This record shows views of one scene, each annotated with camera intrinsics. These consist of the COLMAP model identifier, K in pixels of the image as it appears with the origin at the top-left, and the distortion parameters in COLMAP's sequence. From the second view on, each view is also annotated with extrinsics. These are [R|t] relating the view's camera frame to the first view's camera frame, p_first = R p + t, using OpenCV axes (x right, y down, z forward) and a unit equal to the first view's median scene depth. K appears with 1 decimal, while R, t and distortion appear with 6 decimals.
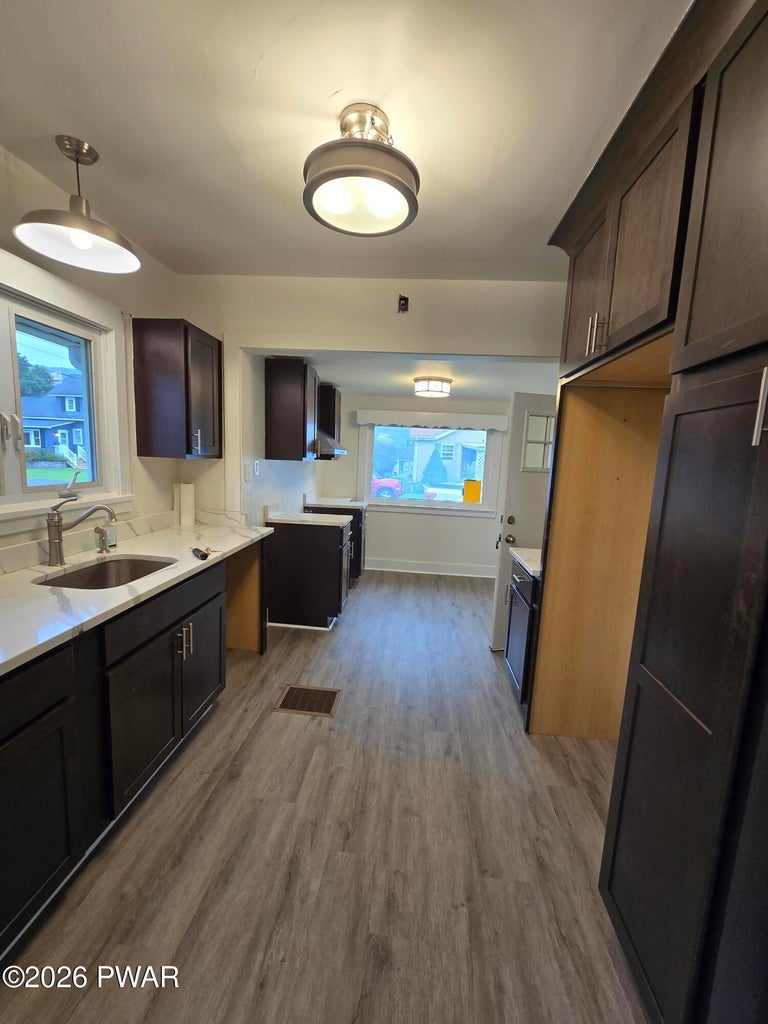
lens RADIAL K [[419.3, 0, 385.5], [0, 419.3, 512.8], [0, 0, 1]] dist [0.000658, 0.000075]
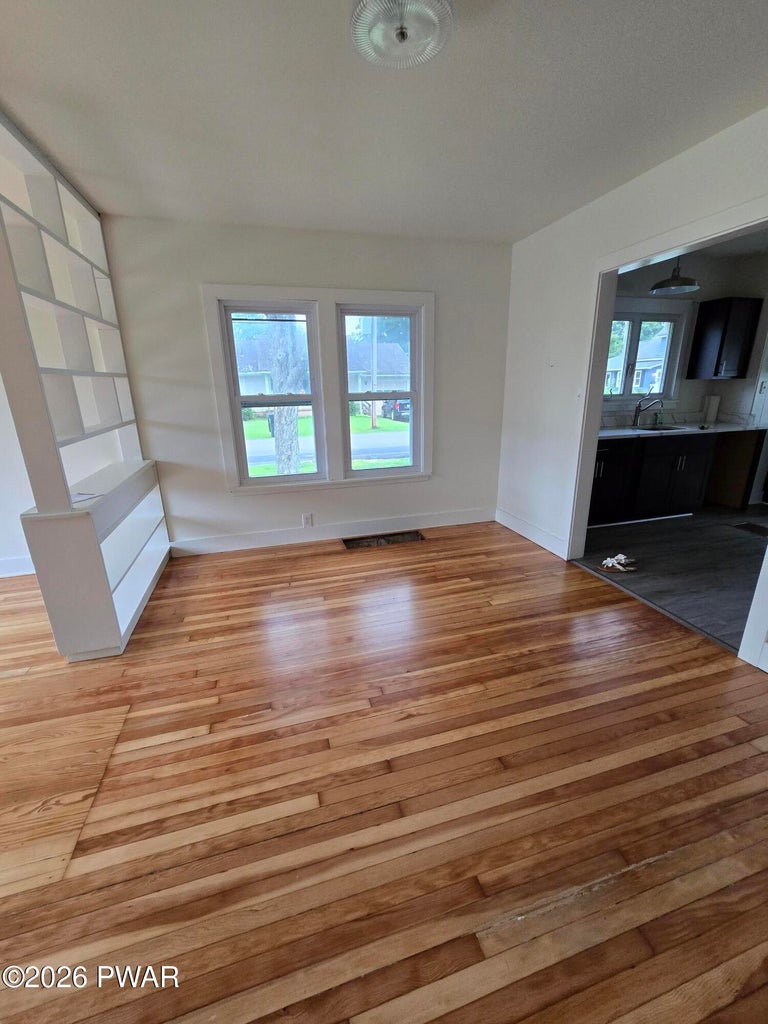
lens RADIAL K [[419.3, 0, 384.9], [0, 419.3, 510.1], [0, 0, 1]] dist [0.000658, 0.000075]
pose [[0.353331, 0.223330, -0.908450, 0.069309], [-0.100276, 0.974533, 0.200575, 0.017443], [0.930109, 0.020227, 0.366727, -0.083791]]
